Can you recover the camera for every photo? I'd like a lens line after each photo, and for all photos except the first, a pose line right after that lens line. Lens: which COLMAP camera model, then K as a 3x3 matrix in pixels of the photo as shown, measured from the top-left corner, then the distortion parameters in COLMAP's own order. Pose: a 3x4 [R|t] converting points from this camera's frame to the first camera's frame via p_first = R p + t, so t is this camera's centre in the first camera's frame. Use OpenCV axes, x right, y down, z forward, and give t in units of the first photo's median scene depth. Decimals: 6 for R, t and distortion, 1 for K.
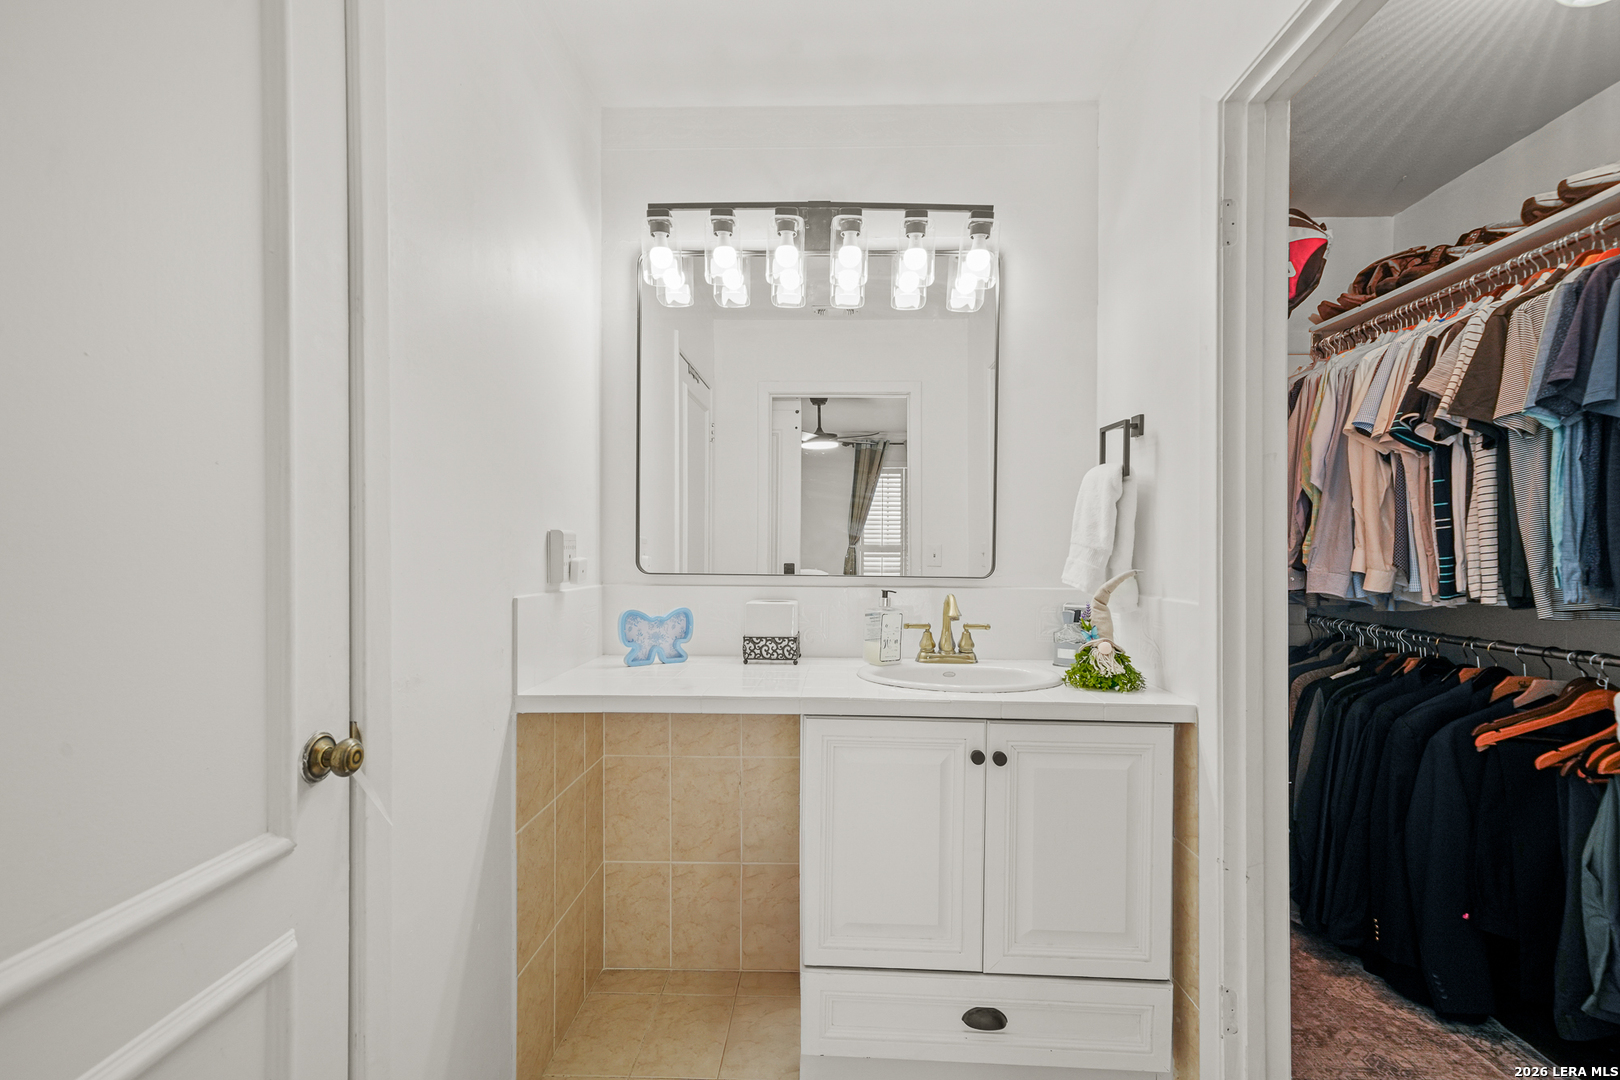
lens RADIAL K [[689.7, 0, 801.2], [0, 689.7, 537.2], [0, 0, 1]] dist [0.003131, 0.000471]
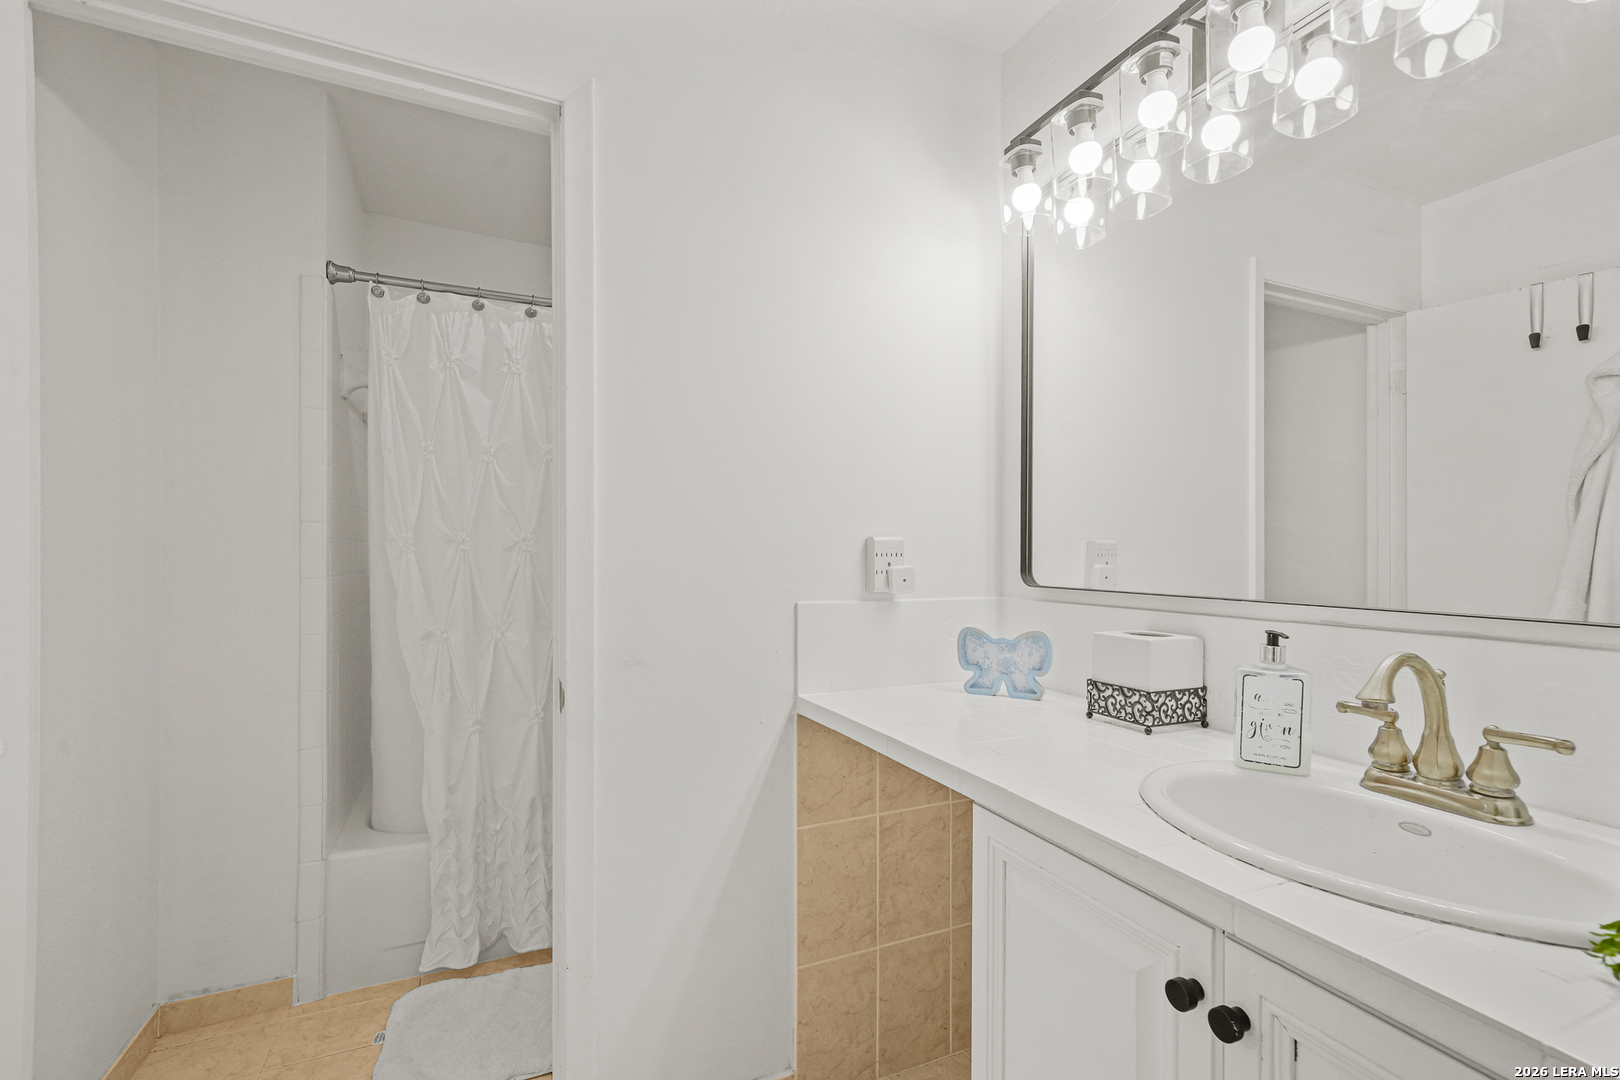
lens RADIAL K [[707.0, 0, 805.7], [0, 707.0, 543.6], [0, 0, 1]] dist [0.012474, 0.000191]
pose [[0.457107, -0.018572, -0.889218, 0.443143], [0.021625, 0.999718, -0.009763, 0.005606], [0.889149, -0.014766, 0.457380, 0.416904]]
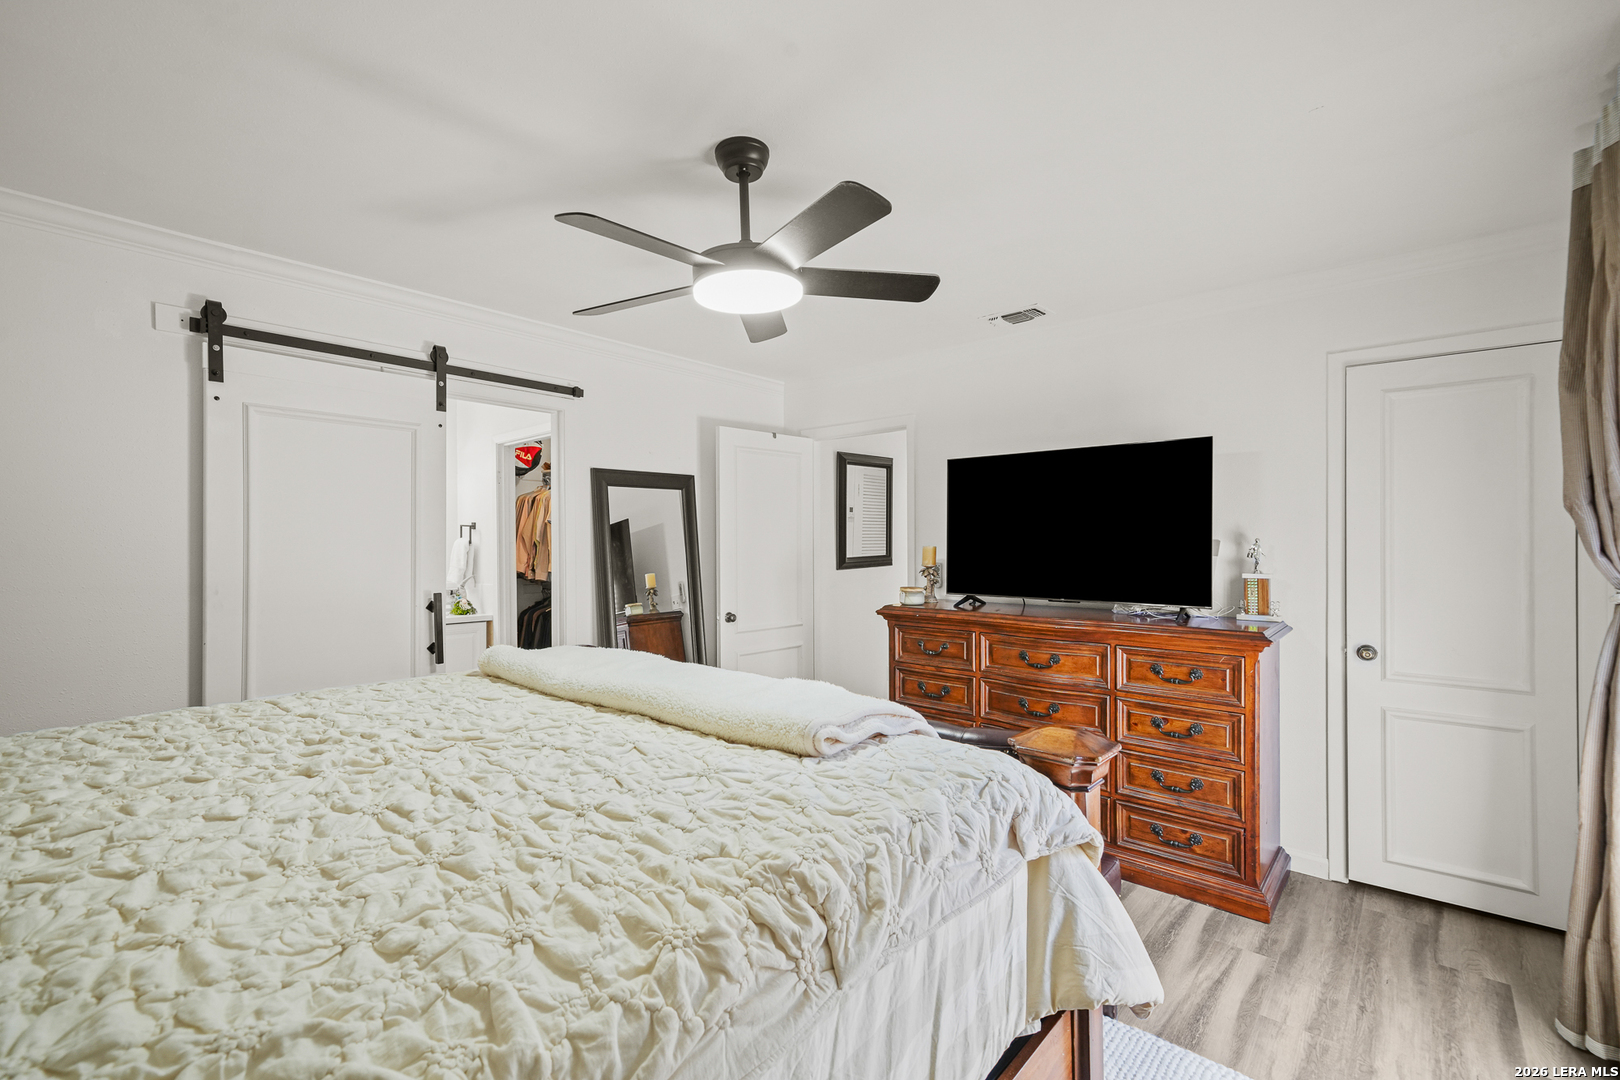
lens RADIAL K [[689.7, 0, 801.2], [0, 689.7, 537.2], [0, 0, 1]] dist [0.003131, 0.000471]
pose [[0.611939, -0.004832, 0.790891, -0.928011], [0.011087, 0.999935, -0.002469, -0.084829], [-0.790828, 0.010279, 0.611953, -1.792051]]
